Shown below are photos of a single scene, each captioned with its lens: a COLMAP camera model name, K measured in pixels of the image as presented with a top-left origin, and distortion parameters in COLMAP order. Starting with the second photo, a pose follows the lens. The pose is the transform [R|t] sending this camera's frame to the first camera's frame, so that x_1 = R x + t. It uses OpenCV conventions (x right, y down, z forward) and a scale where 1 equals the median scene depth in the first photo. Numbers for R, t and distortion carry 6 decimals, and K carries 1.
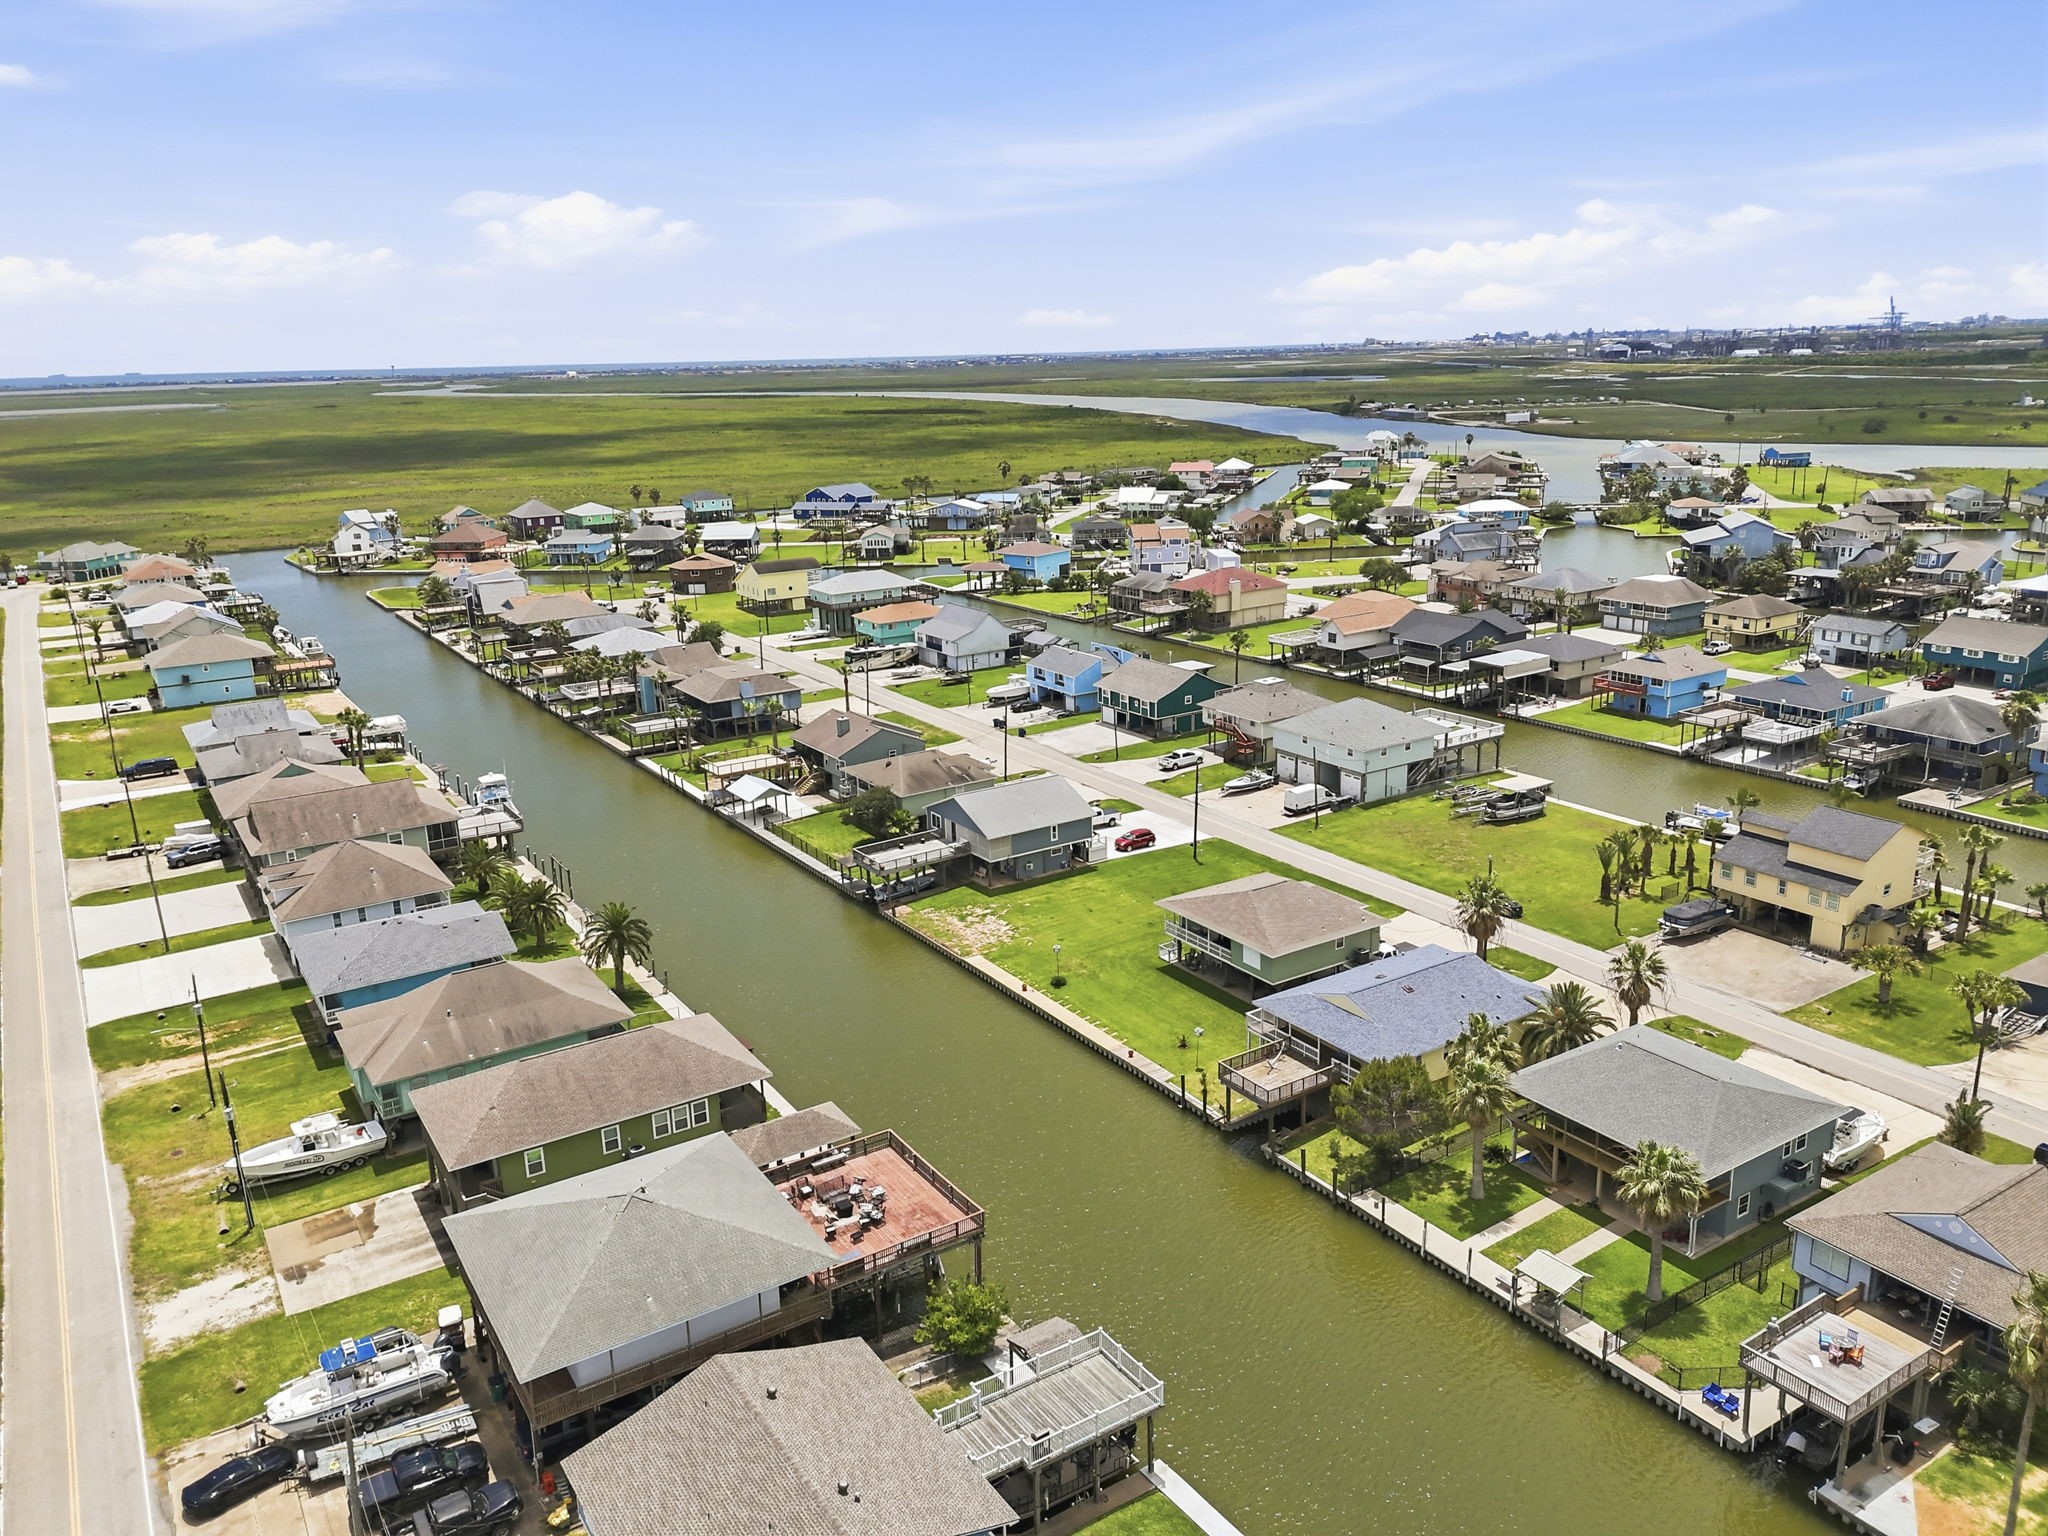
lens RADIAL K [[1502.5, 0, 1021.7], [0, 1502.5, 751.6], [0, 0, 1]] dist [0.090416, -0.111185]
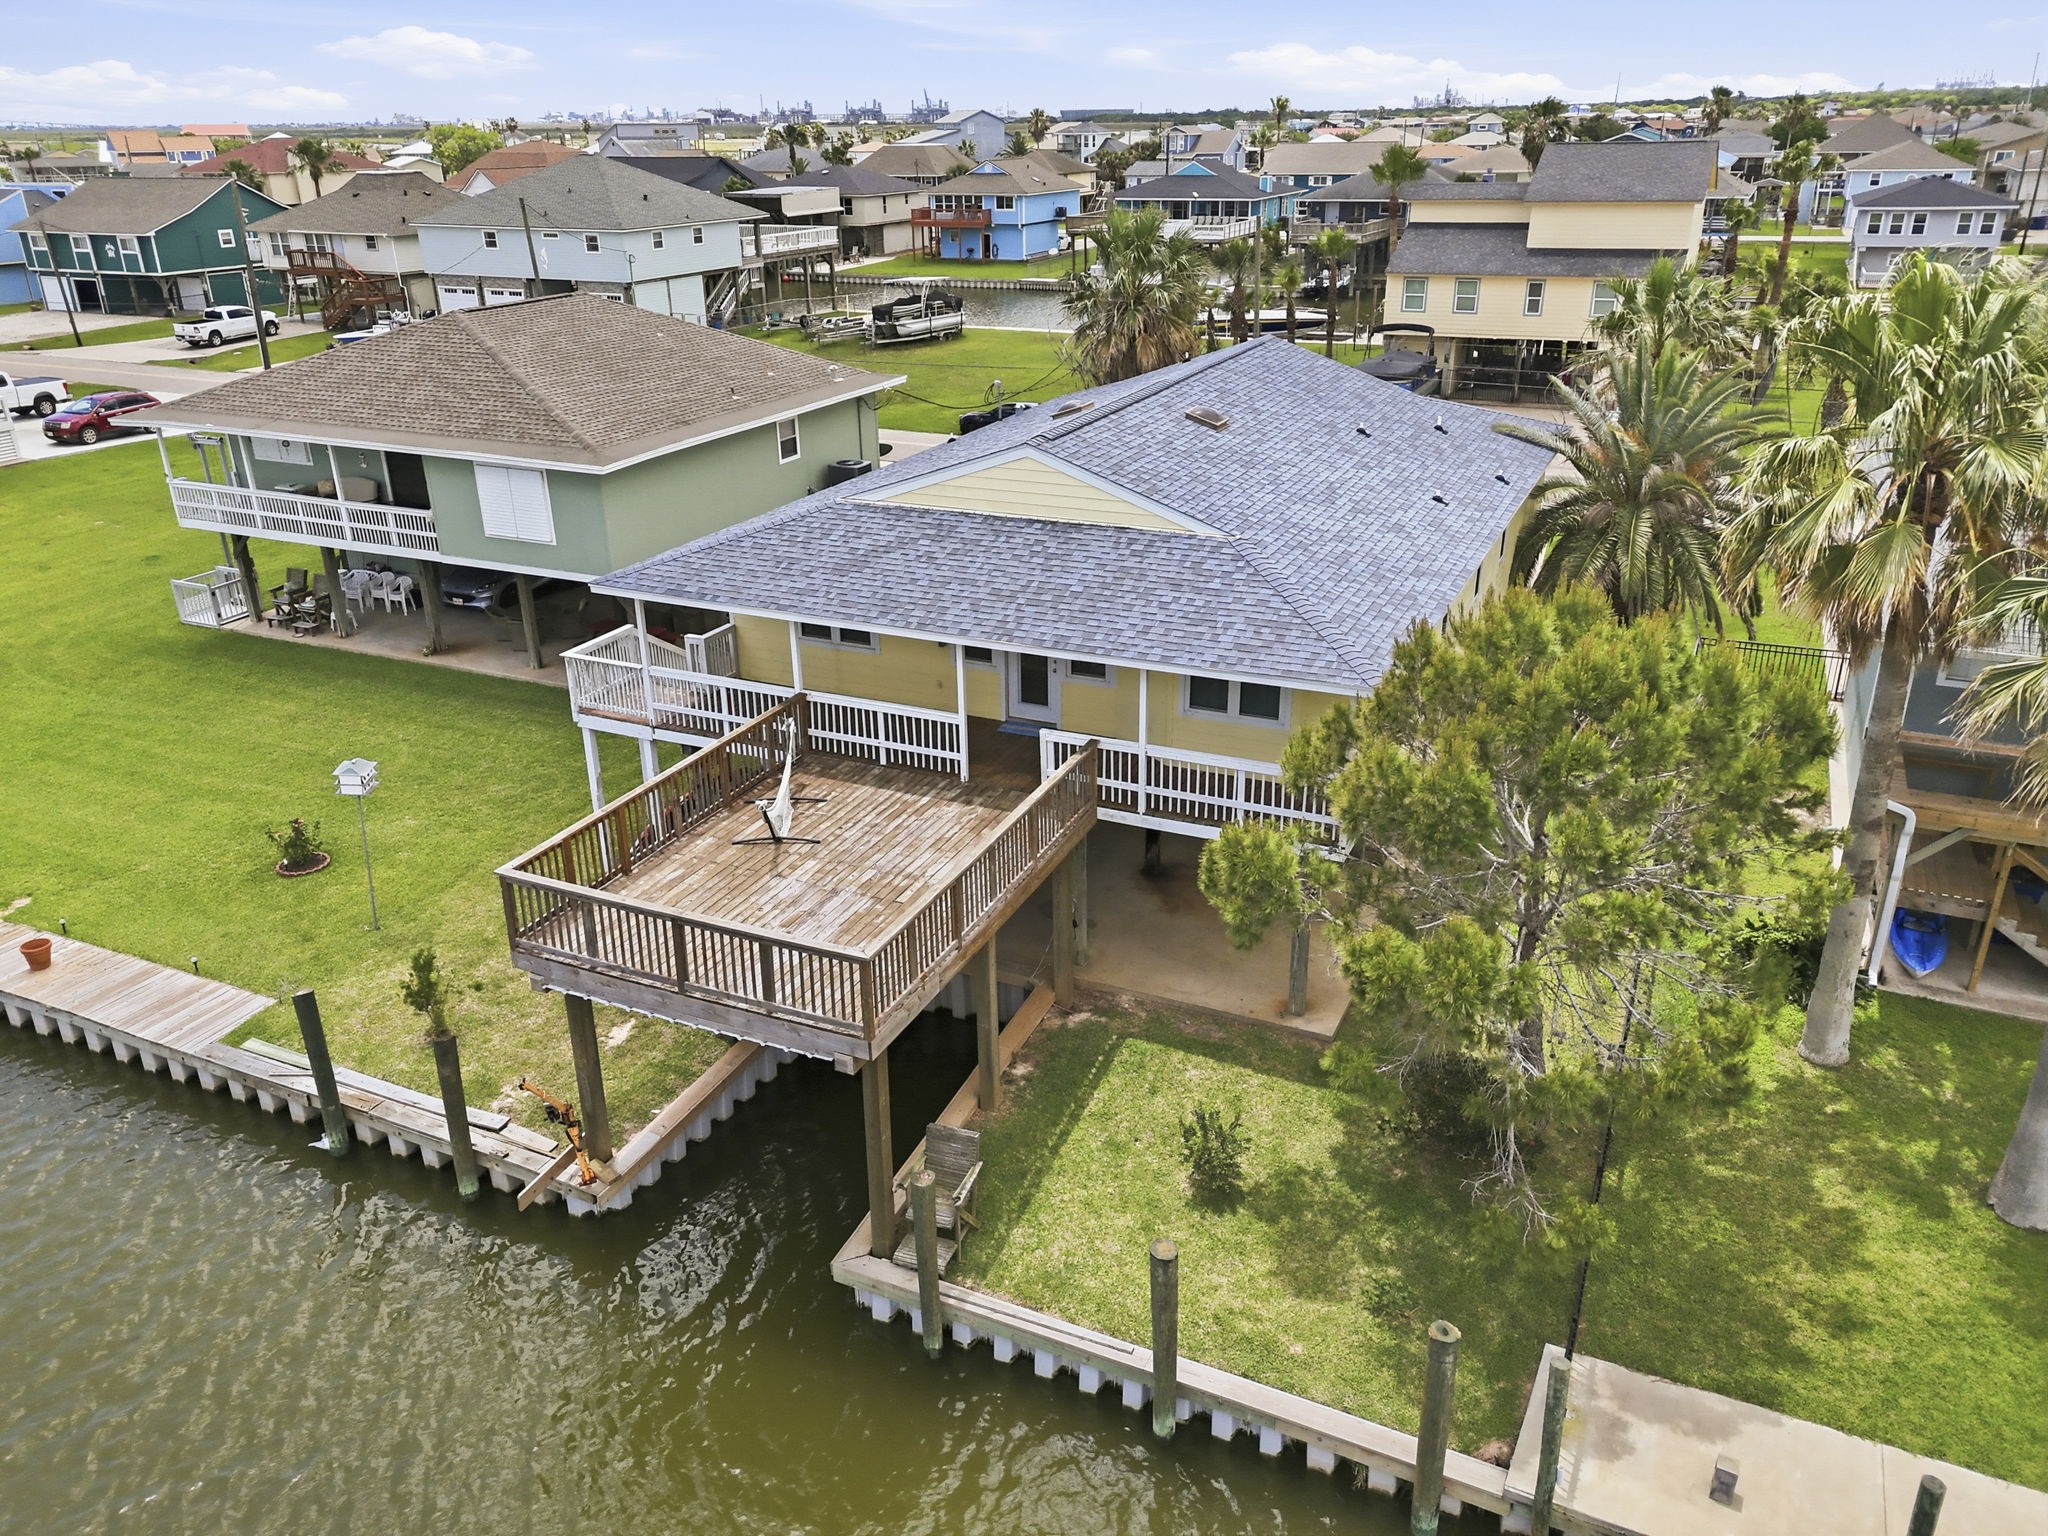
lens RADIAL K [[1502.5, 0, 1021.7], [0, 1502.5, 751.6], [0, 0, 1]] dist [0.090416, -0.111185]
pose [[0.846569, -0.189285, 0.497486, 0.081658], [0.127750, 0.979569, 0.155318, 0.145497], [-0.516722, -0.067934, 0.853454, 0.692285]]
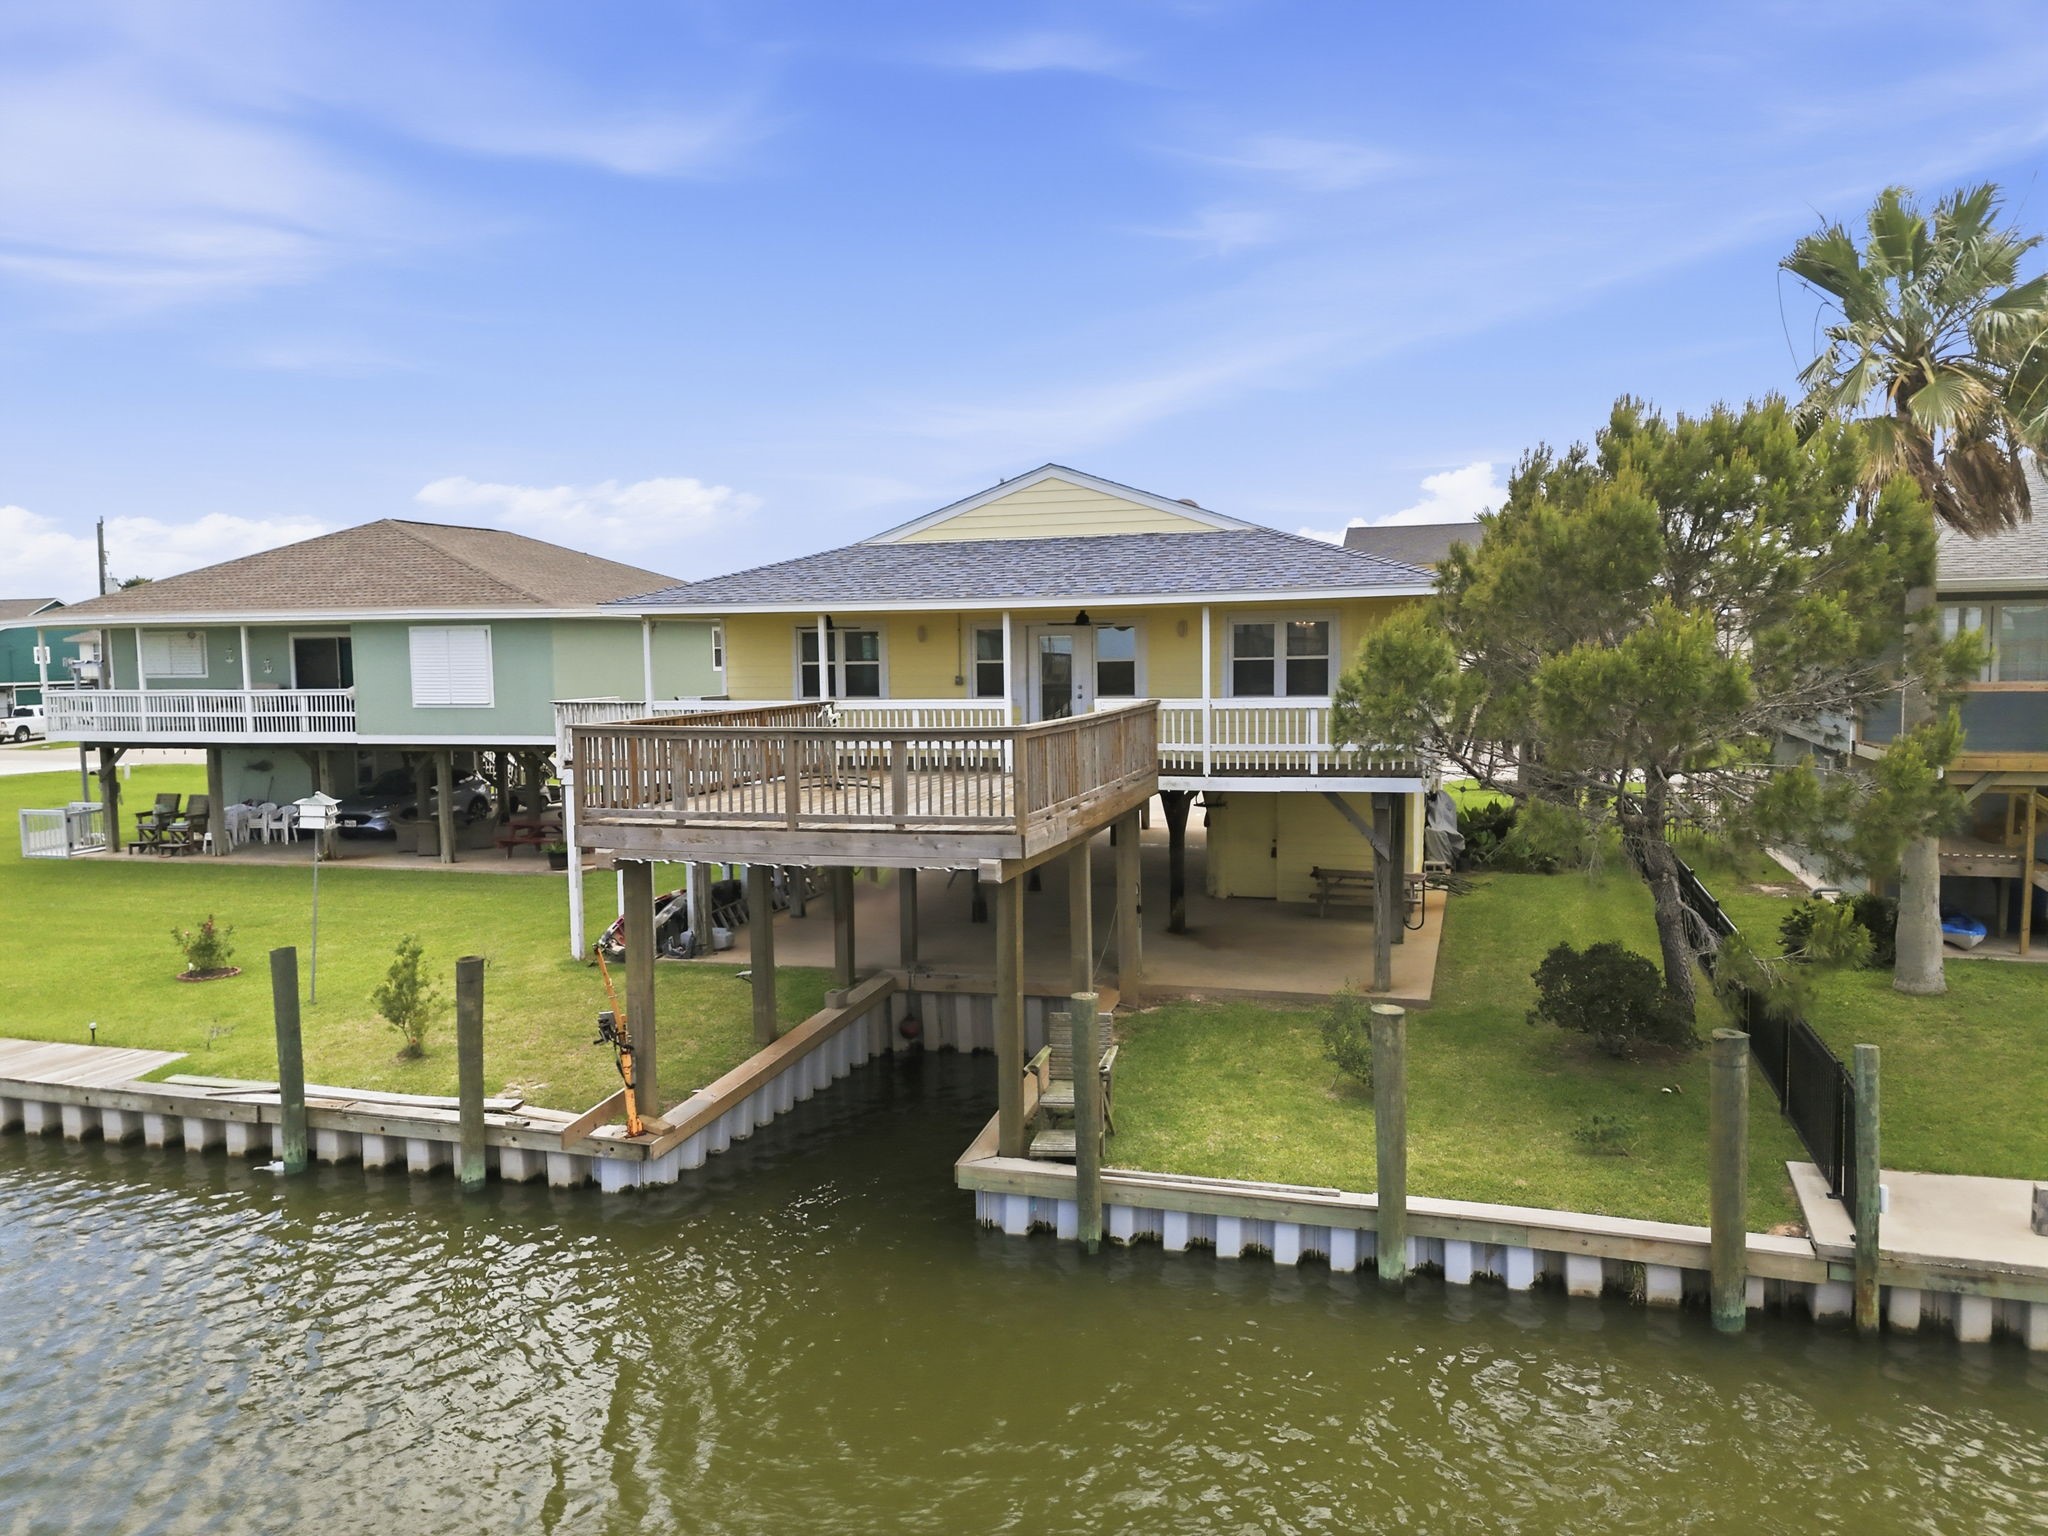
lens RADIAL K [[1502.5, 0, 1021.7], [0, 1502.5, 751.6], [0, 0, 1]] dist [0.090416, -0.111185]
pose [[0.764405, -0.026013, 0.644212, 0.054866], [0.158597, 0.976070, -0.148773, 0.201114], [-0.624926, 0.215893, 0.750239, 0.720455]]
